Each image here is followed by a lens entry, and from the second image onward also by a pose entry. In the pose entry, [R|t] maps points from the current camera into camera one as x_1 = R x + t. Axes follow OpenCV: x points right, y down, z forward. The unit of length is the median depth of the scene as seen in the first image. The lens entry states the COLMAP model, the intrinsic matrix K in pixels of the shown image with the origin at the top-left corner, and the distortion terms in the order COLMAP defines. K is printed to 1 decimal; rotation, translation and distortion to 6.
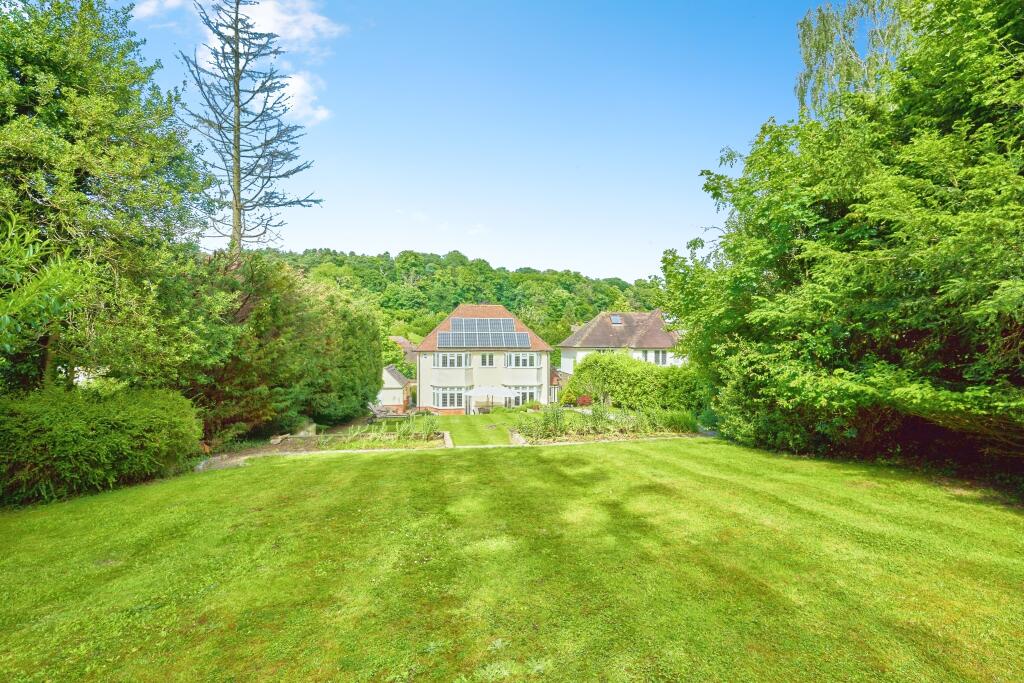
lens RADIAL K [[492.1, 0, 511.9], [0, 492.1, 332.1], [0, 0, 1]] dist [0.000368, 0.000043]
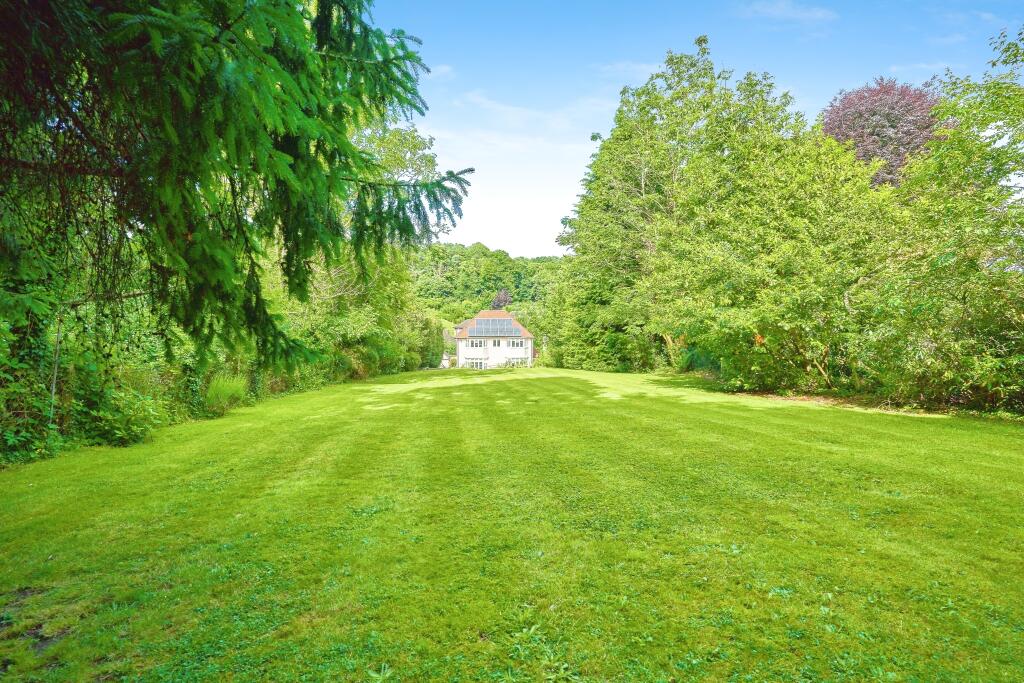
lens RADIAL K [[492.1, 0, 511.9], [0, 492.1, 332.1], [0, 0, 1]] dist [0.000368, 0.000043]
pose [[0.998888, -0.003328, -0.047034, 0.015994], [0.005175, 0.999218, 0.039190, -0.009283], [0.046867, -0.039390, 0.998124, -0.136515]]
